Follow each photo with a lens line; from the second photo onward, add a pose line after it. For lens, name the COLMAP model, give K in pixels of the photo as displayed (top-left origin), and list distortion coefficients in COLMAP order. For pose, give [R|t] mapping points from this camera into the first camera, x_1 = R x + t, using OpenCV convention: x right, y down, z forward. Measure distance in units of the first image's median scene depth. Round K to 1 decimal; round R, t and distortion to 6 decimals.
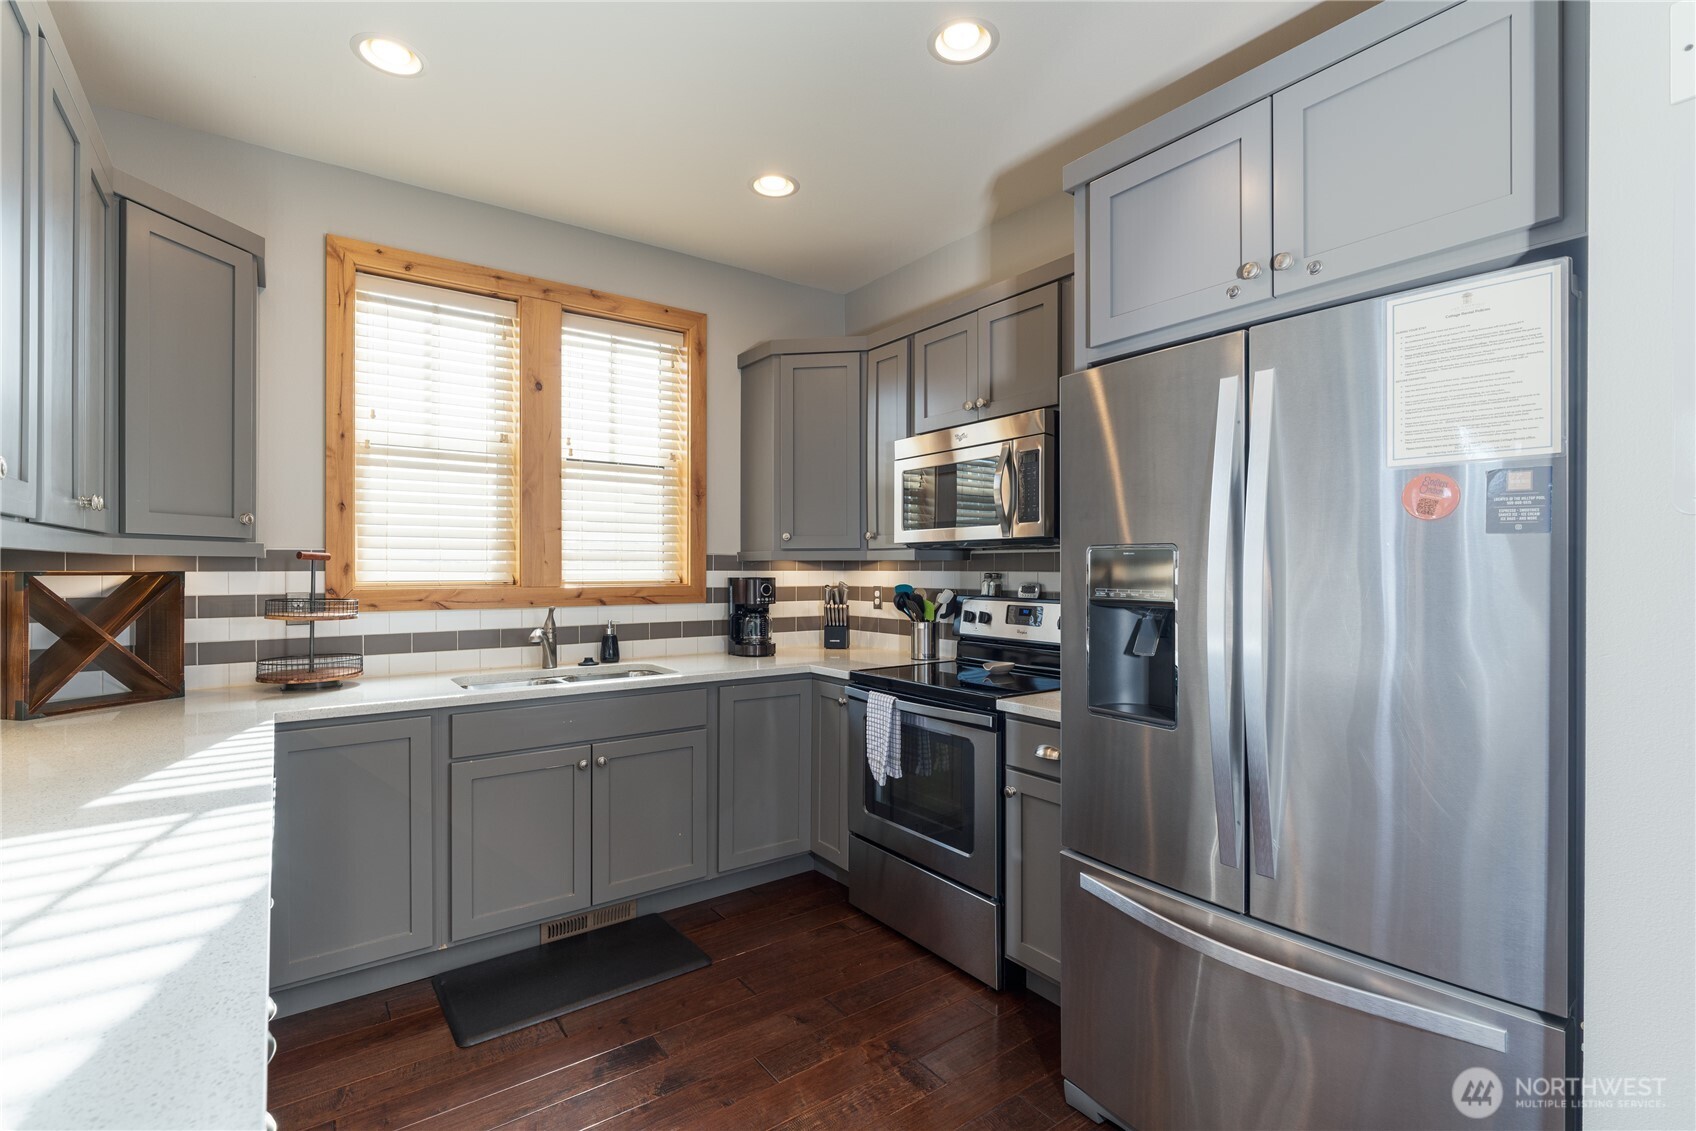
lens RADIAL K [[776.8, 0, 848.0], [0, 776.8, 565.5], [0, 0, 1]] dist [0.000239, -0.000129]
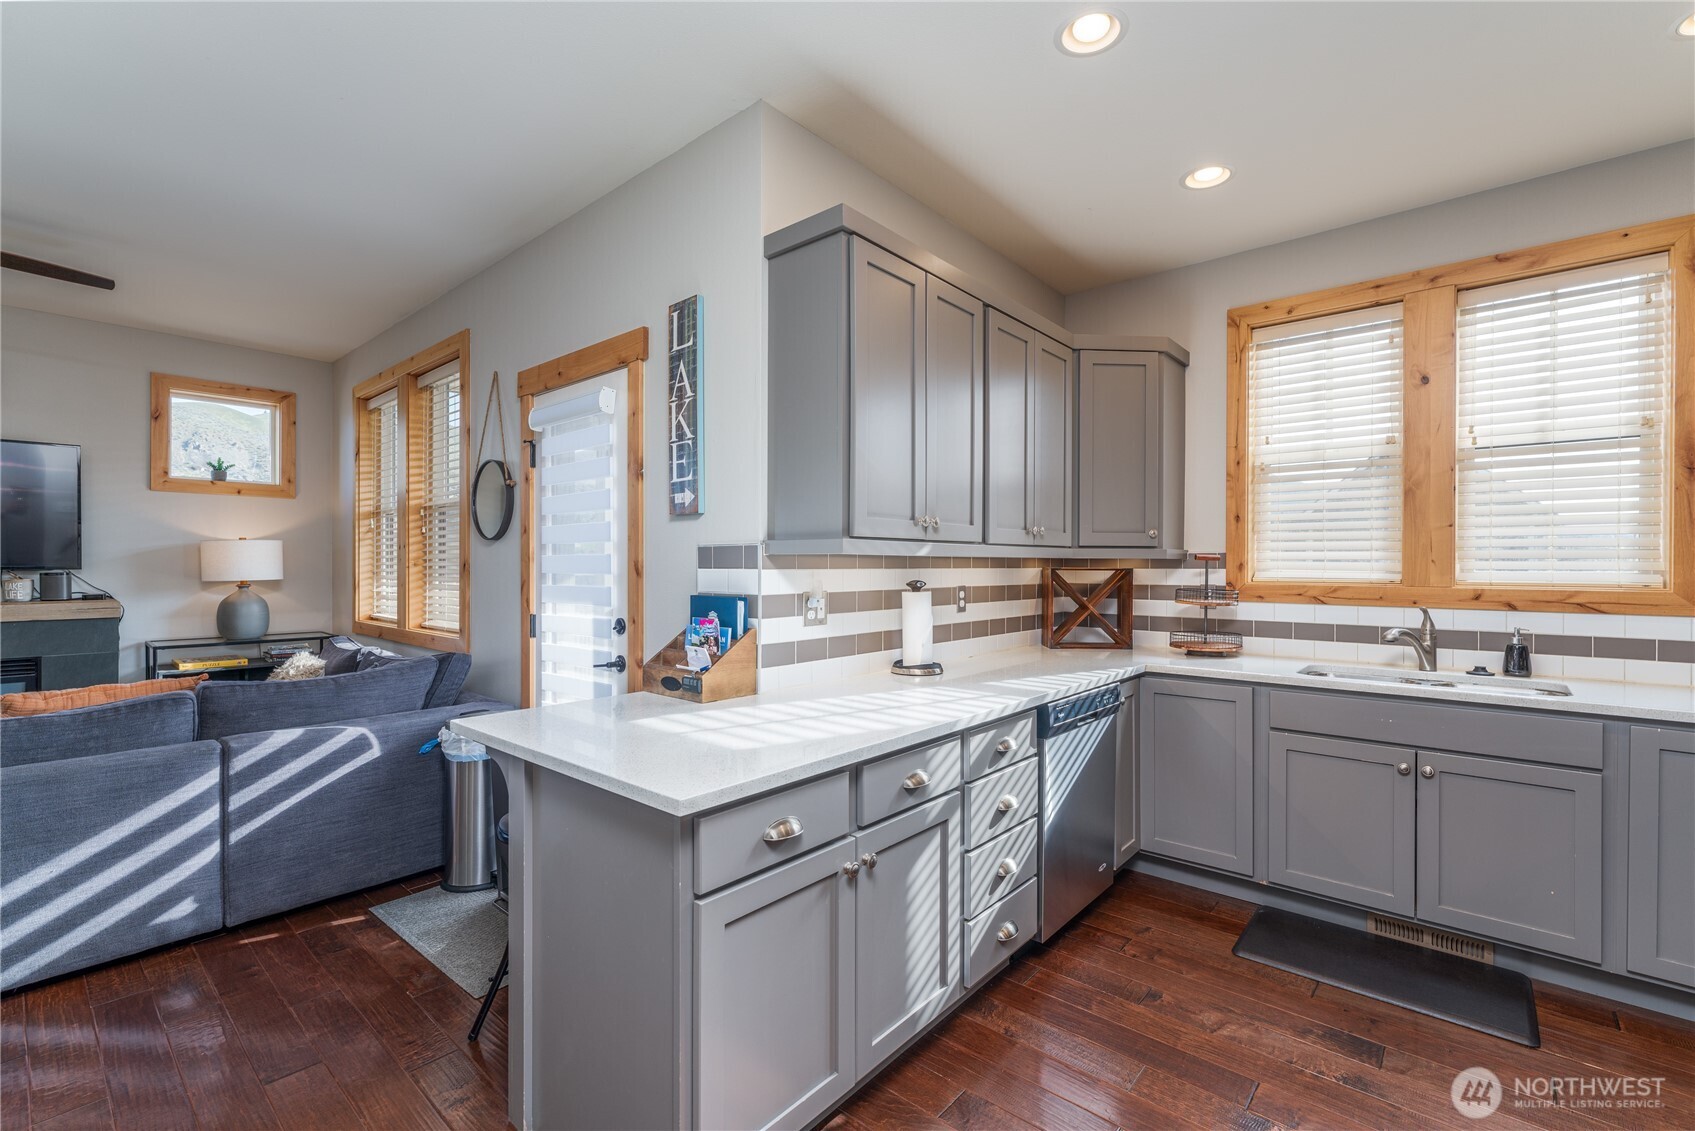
lens RADIAL K [[736.1, 0, 847.5], [0, 736.1, 565.5], [0, 0, 1]] dist [-0.001663, -0.000150]
pose [[0.221913, 0.001530, -0.975065, 0.363889], [-0.000643, 0.999999, 0.001423, 0.000202], [0.975066, 0.000311, 0.221913, 0.099096]]
